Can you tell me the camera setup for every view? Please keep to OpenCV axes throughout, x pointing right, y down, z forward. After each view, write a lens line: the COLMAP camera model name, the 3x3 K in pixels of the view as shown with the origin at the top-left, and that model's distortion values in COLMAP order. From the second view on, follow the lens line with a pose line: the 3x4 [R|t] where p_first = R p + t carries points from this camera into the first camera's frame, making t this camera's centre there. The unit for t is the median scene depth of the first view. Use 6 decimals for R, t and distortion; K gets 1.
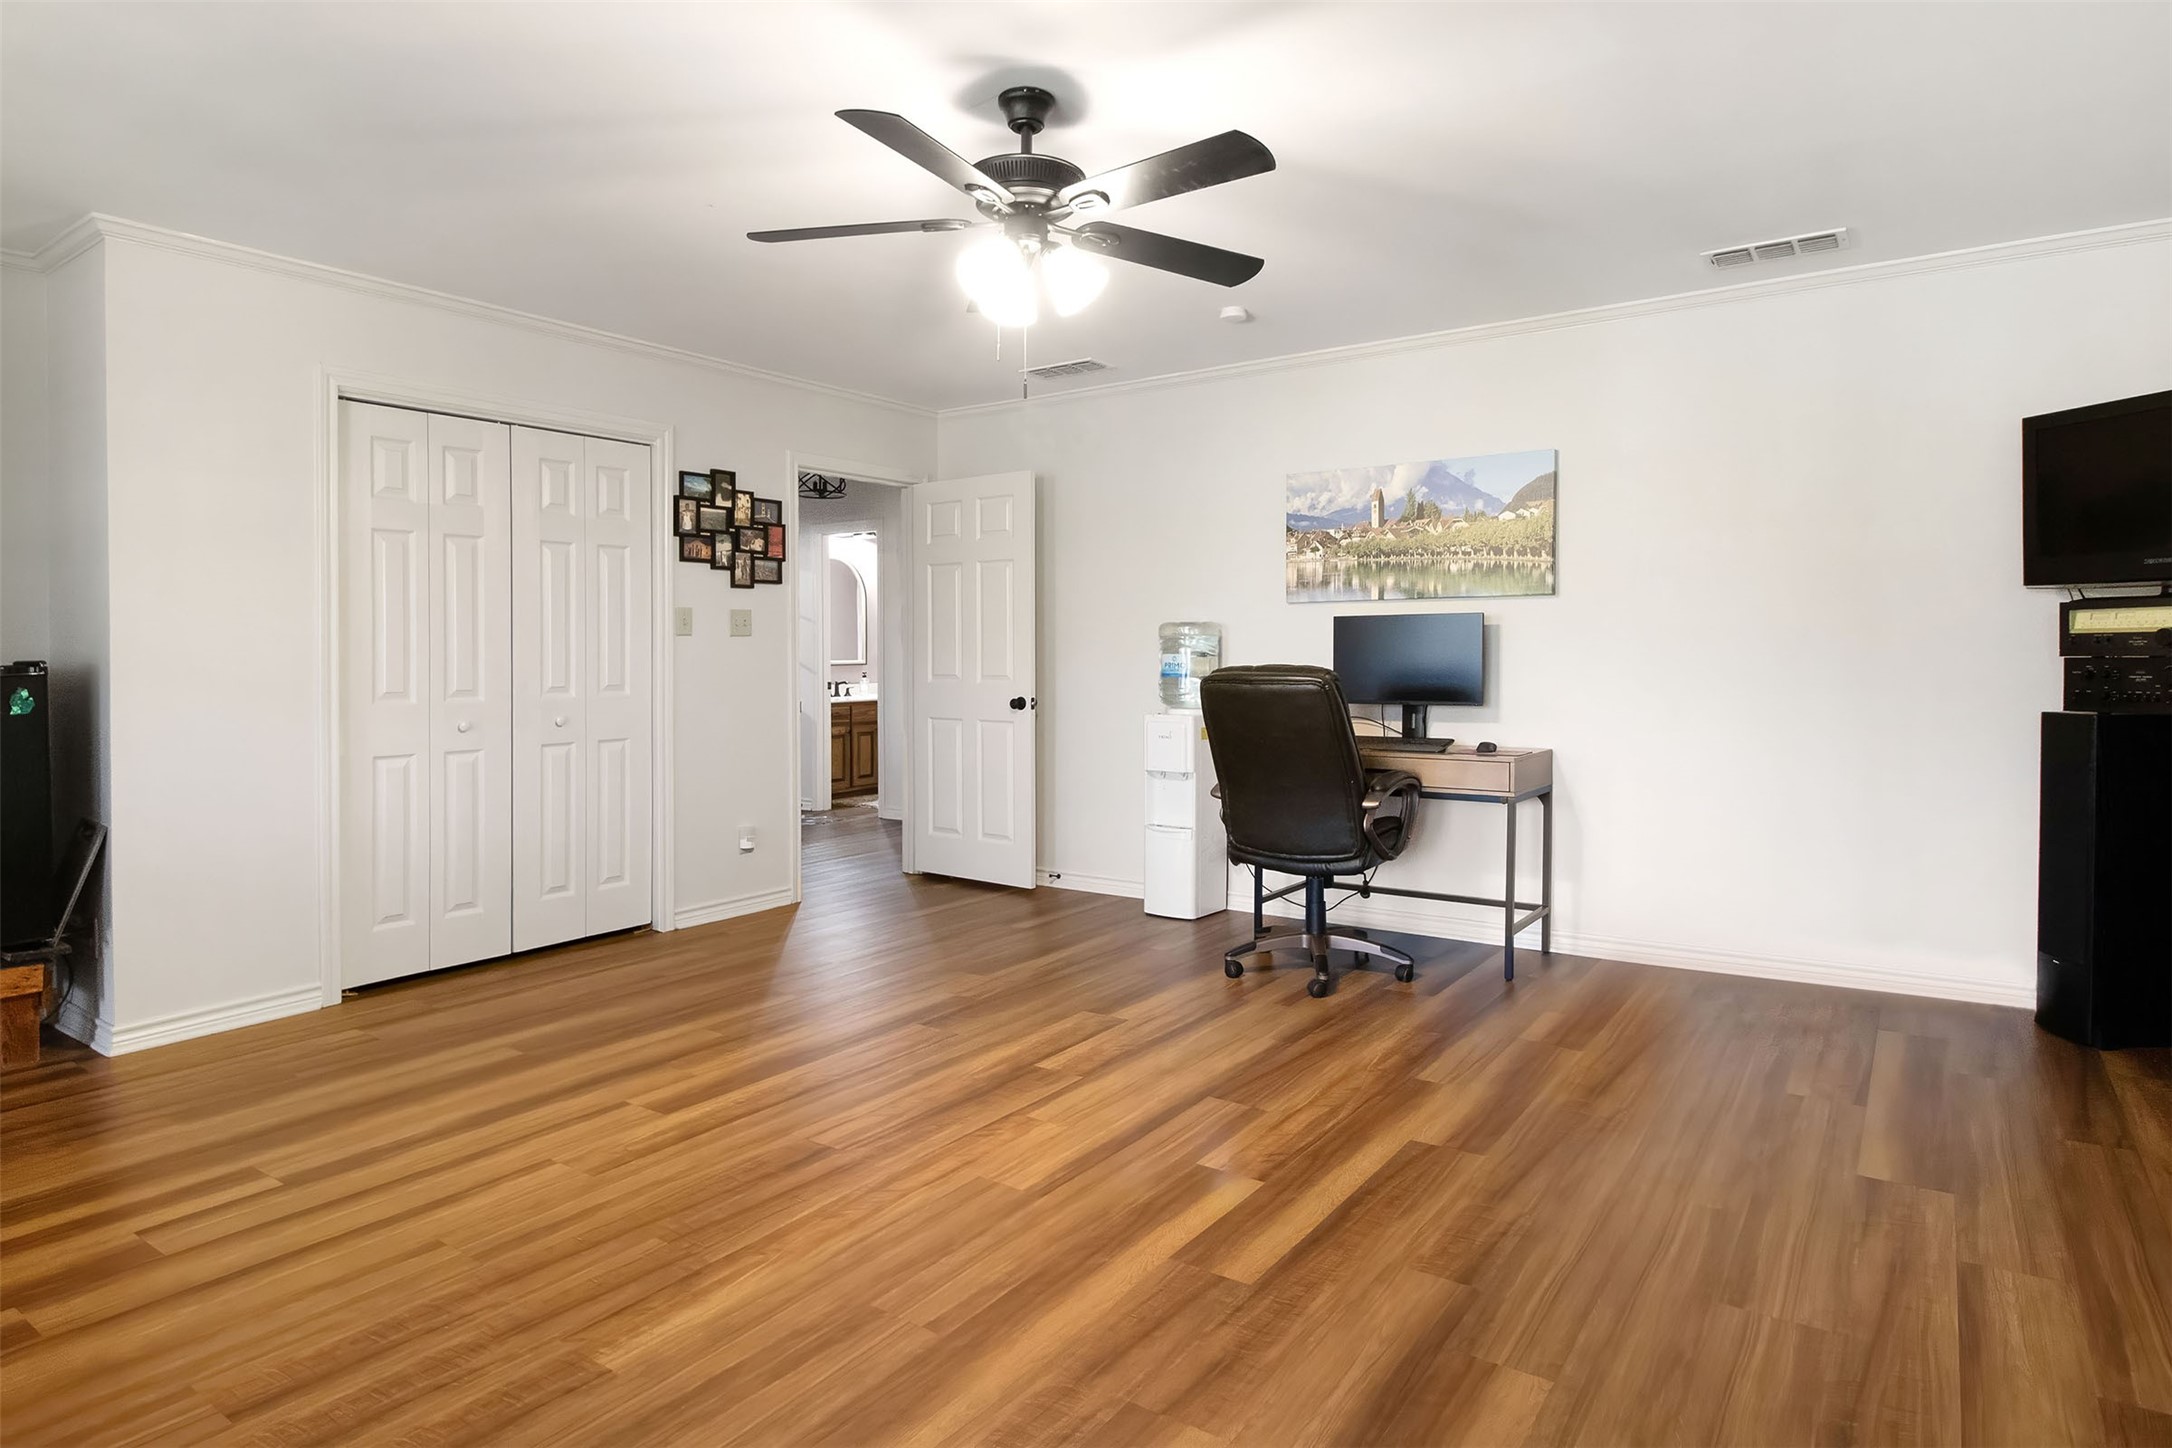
lens RADIAL K [[1183.0, 0, 1099.5], [0, 1183.0, 675.2], [0, 0, 1]] dist [-0.010476, -0.002060]
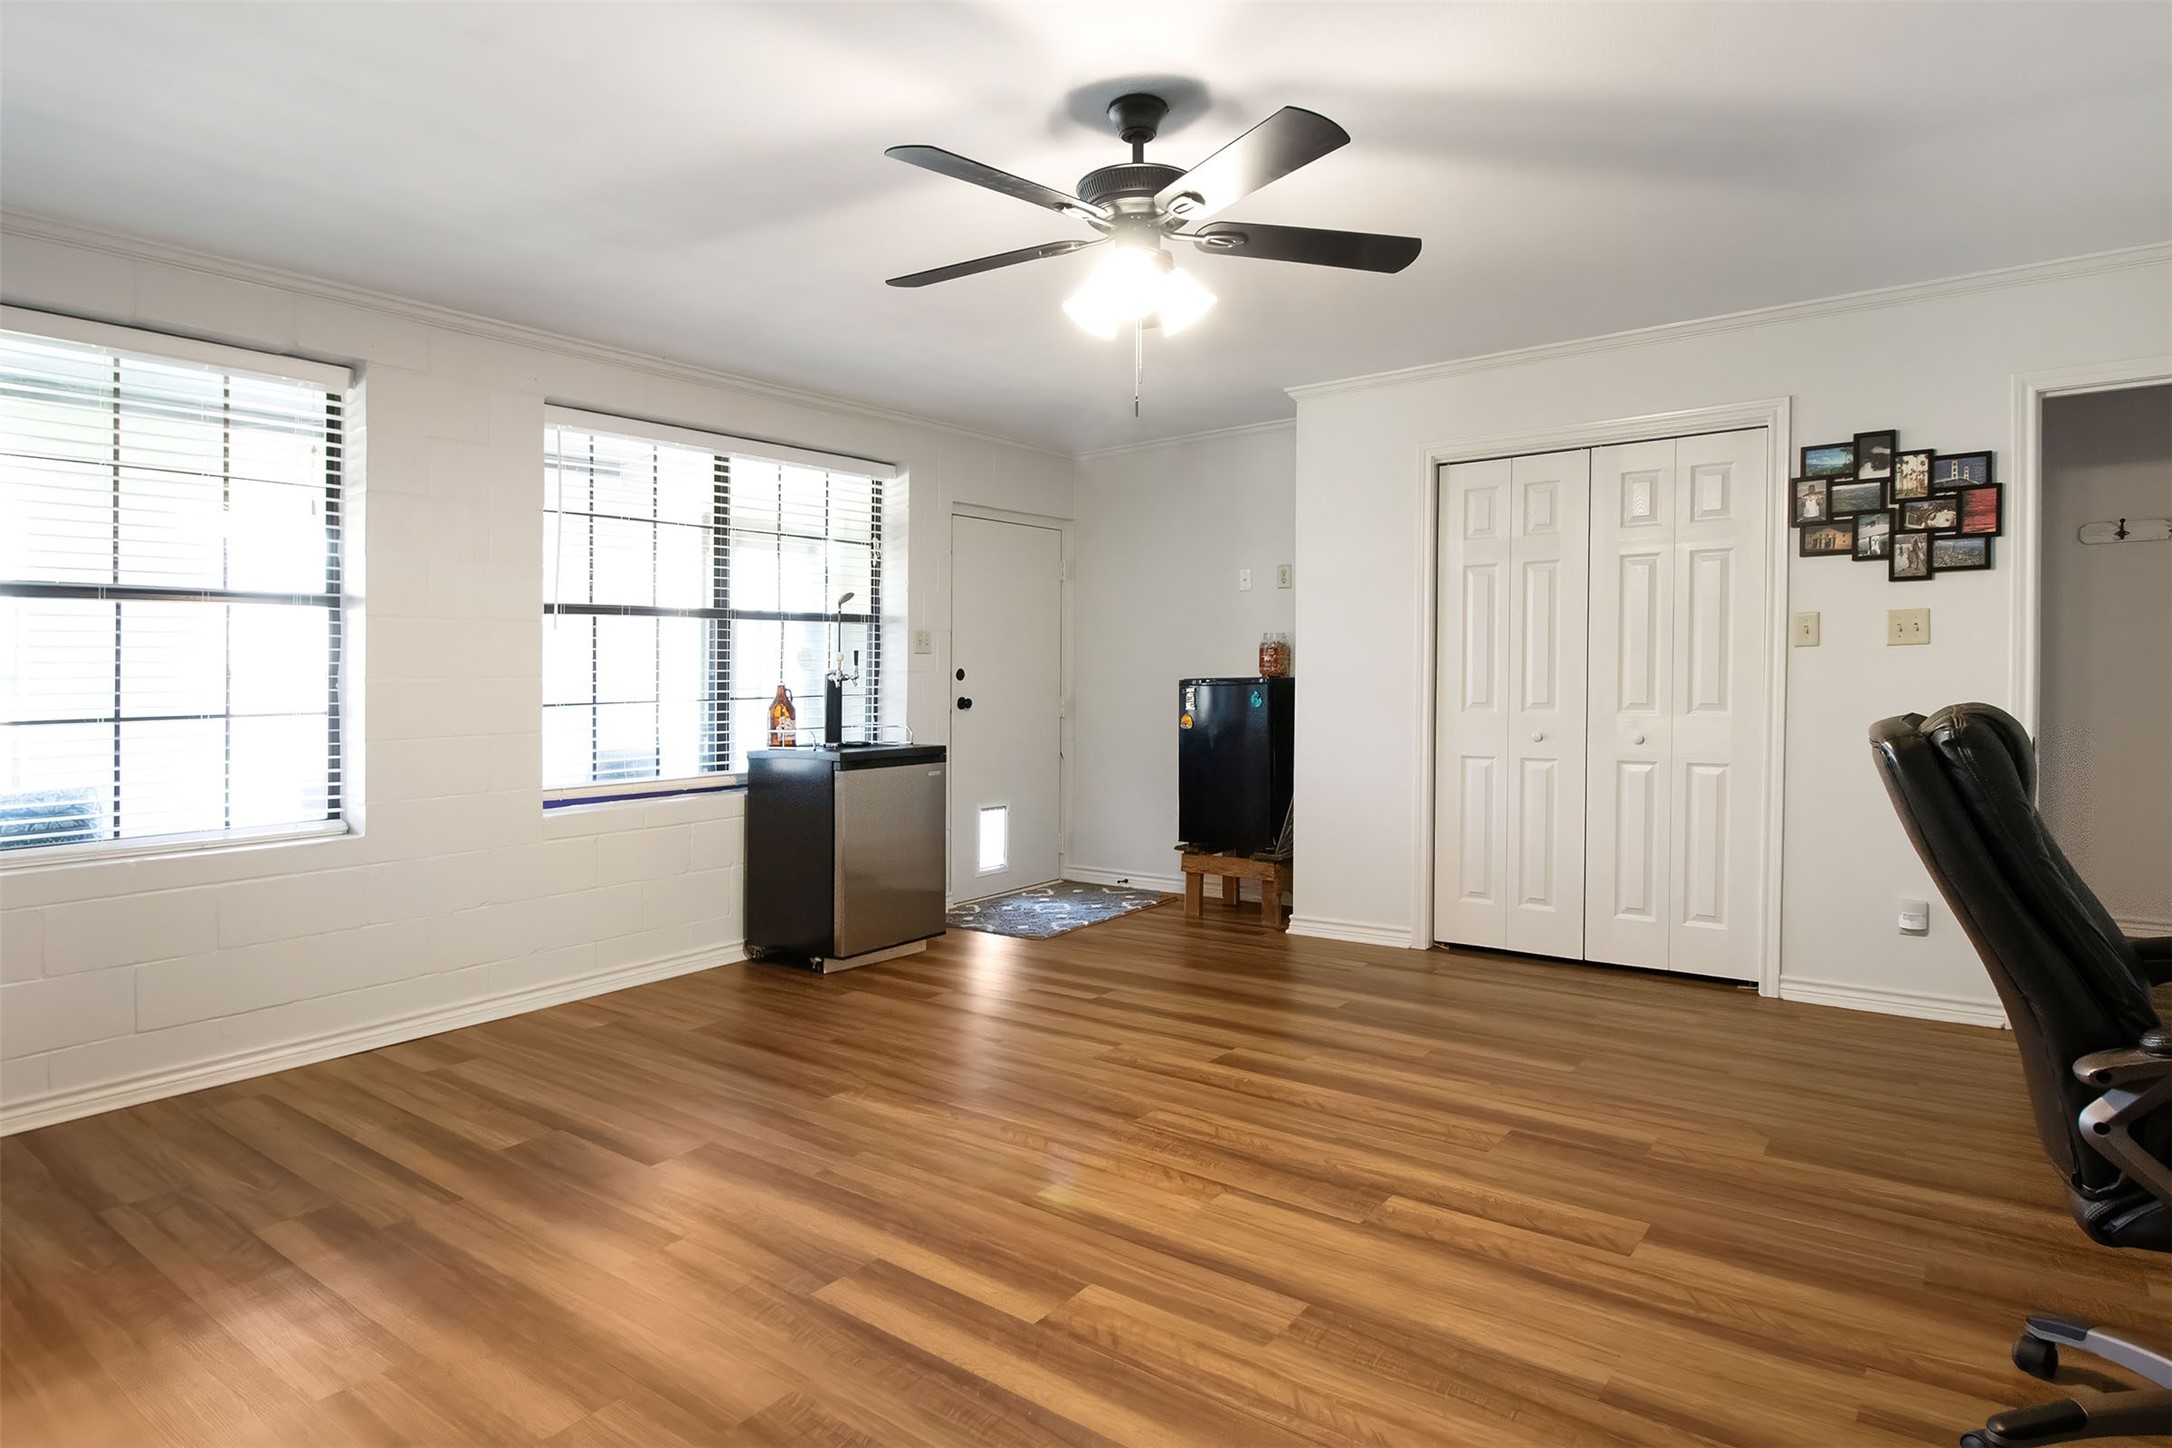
lens RADIAL K [[1183.0, 0, 1099.5], [0, 1183.0, 675.2], [0, 0, 1]] dist [-0.010476, -0.002060]
pose [[-0.023929, 0.009713, -0.999666, 0.620130], [-0.007583, 0.999922, 0.009897, -0.023398], [0.999685, 0.007817, -0.023854, 0.682182]]
